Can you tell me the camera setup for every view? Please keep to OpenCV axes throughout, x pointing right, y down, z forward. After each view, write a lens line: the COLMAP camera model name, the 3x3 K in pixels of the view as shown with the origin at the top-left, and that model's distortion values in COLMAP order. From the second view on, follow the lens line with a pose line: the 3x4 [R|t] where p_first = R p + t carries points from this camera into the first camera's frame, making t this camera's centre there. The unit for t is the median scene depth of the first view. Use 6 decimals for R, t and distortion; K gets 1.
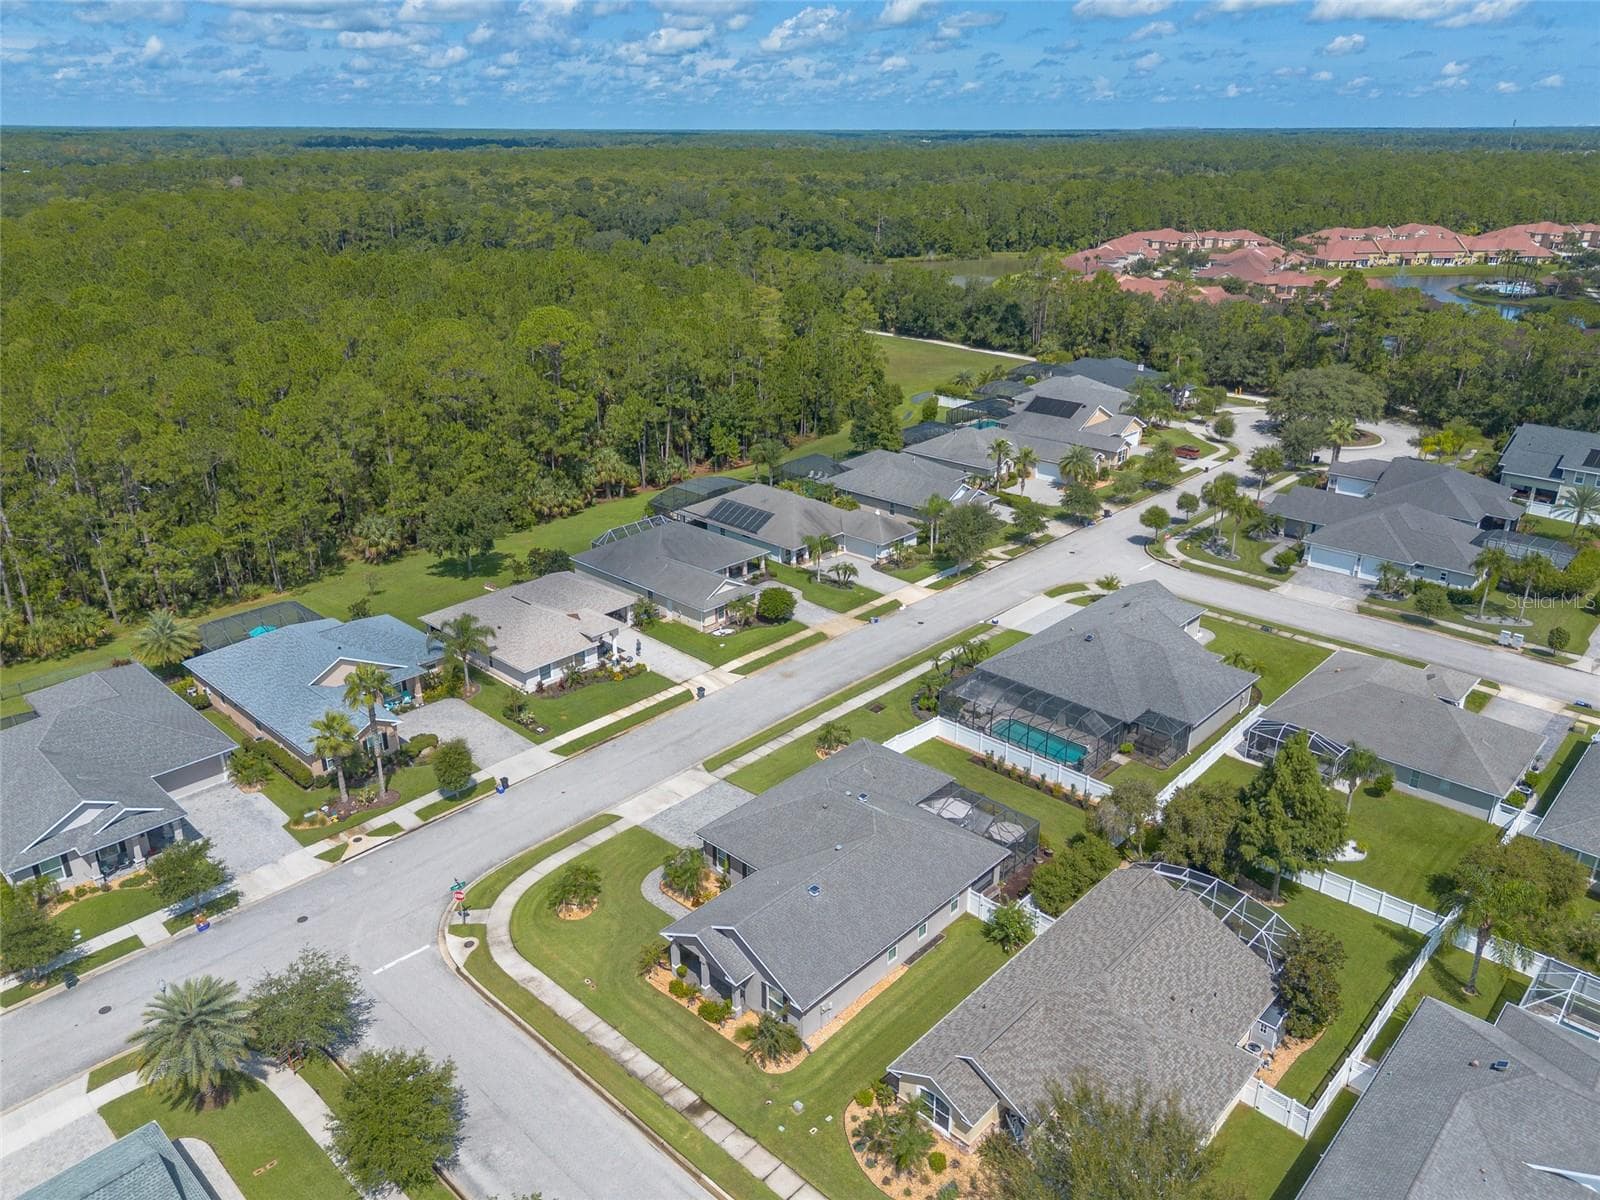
lens RADIAL K [[1123.4, 0, 800.8], [0, 1123.4, 625.1], [0, 0, 1]] dist [0.070789, -0.073975]
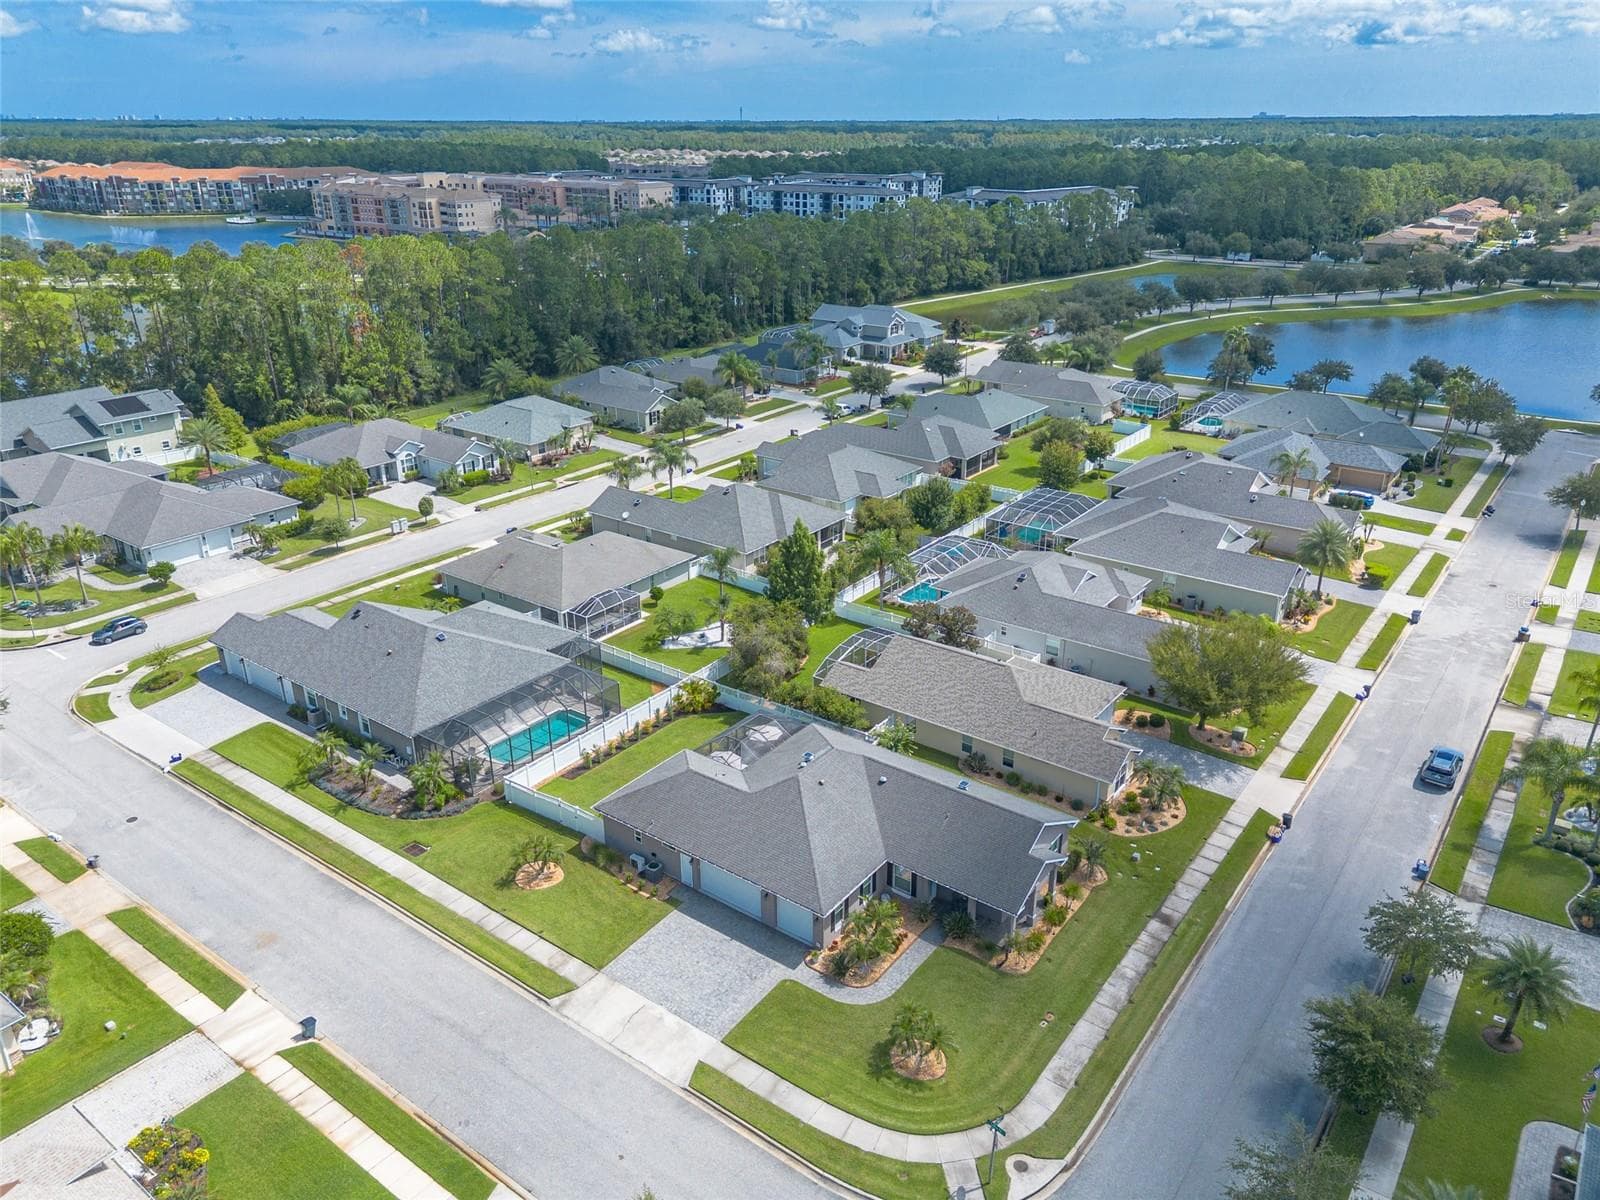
lens RADIAL K [[1145.7, 0, 800.0], [0, 1145.7, 600.0], [0, 0, 1]] dist [0.106828, -0.139901]
pose [[-0.116115, -0.381931, 0.916868, -0.539738], [0.401223, 0.826406, 0.395060, -0.233827], [-0.908591, 0.413741, 0.057281, 0.628558]]
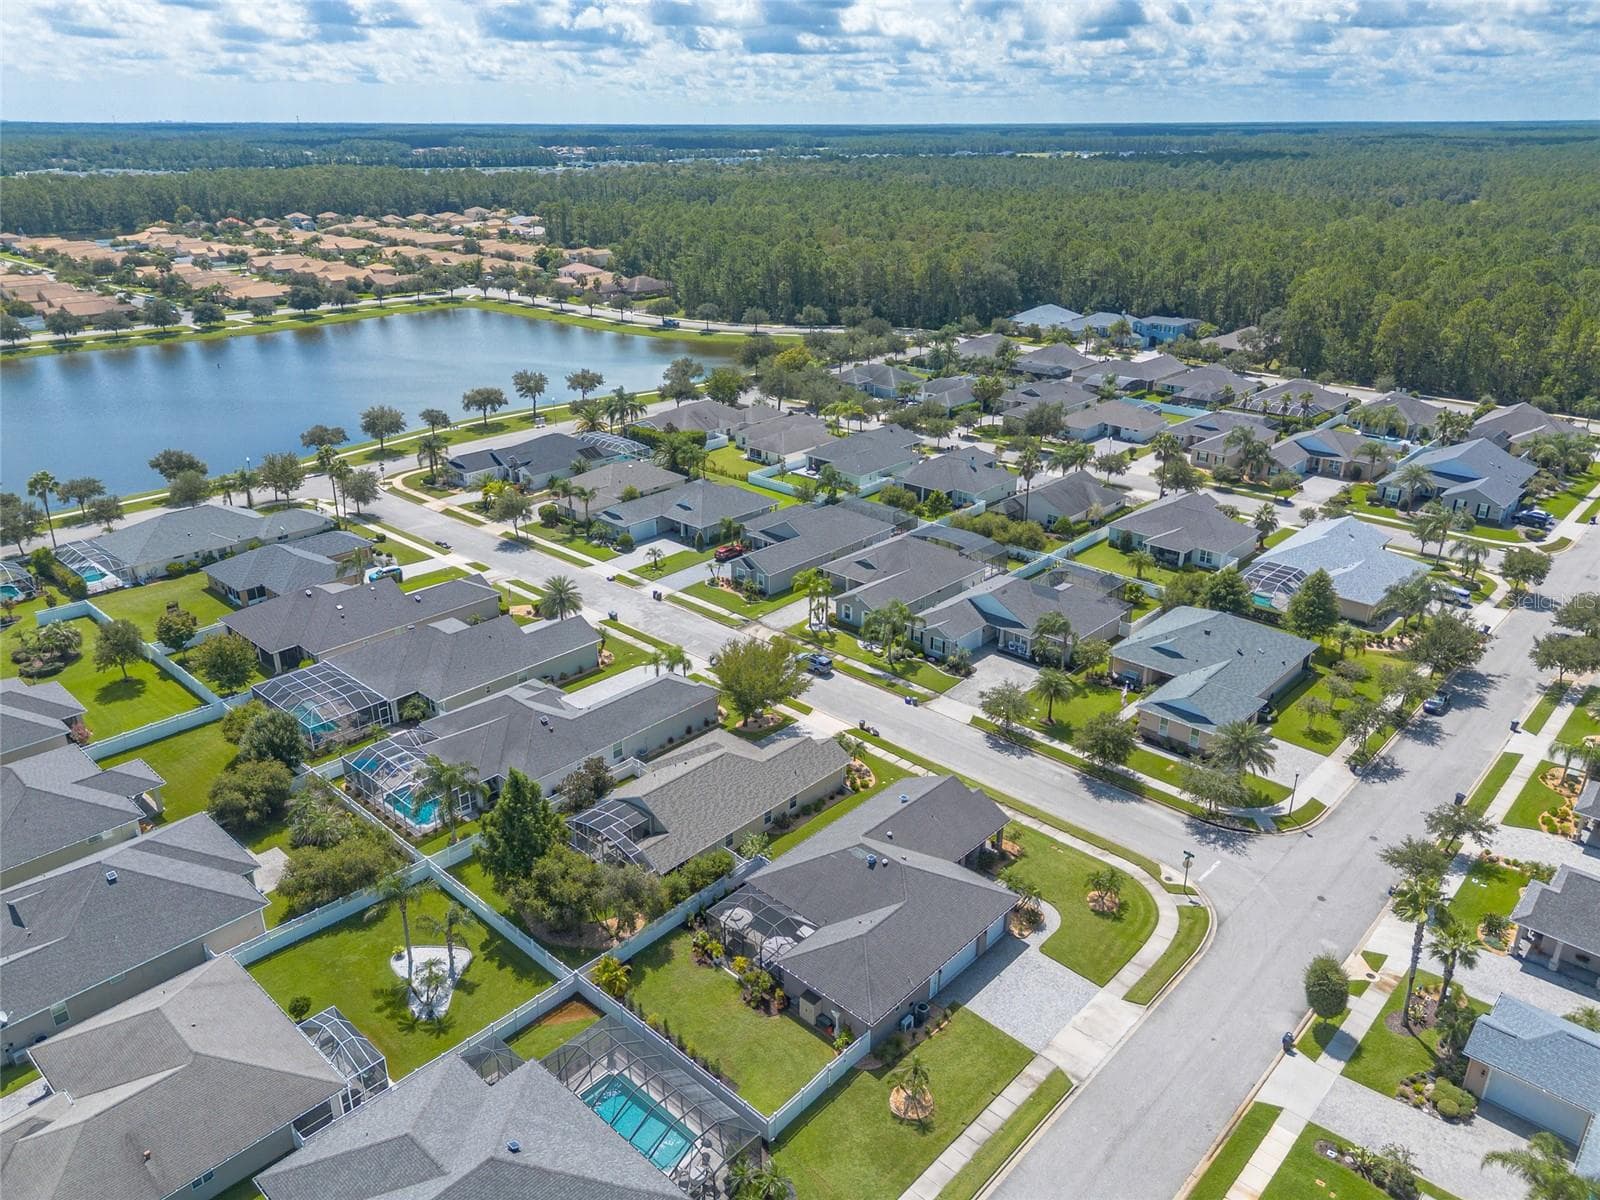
lens RADIAL K [[1120.3, 0, 797.1], [0, 1120.3, 599.5], [0, 0, 1]] dist [0.067390, -0.054847]
pose [[-0.999981, 0.002479, -0.005588, 0.095745], [-0.002350, 0.687856, 0.725843, -0.594857], [0.005643, 0.725843, -0.687838, 1.113771]]
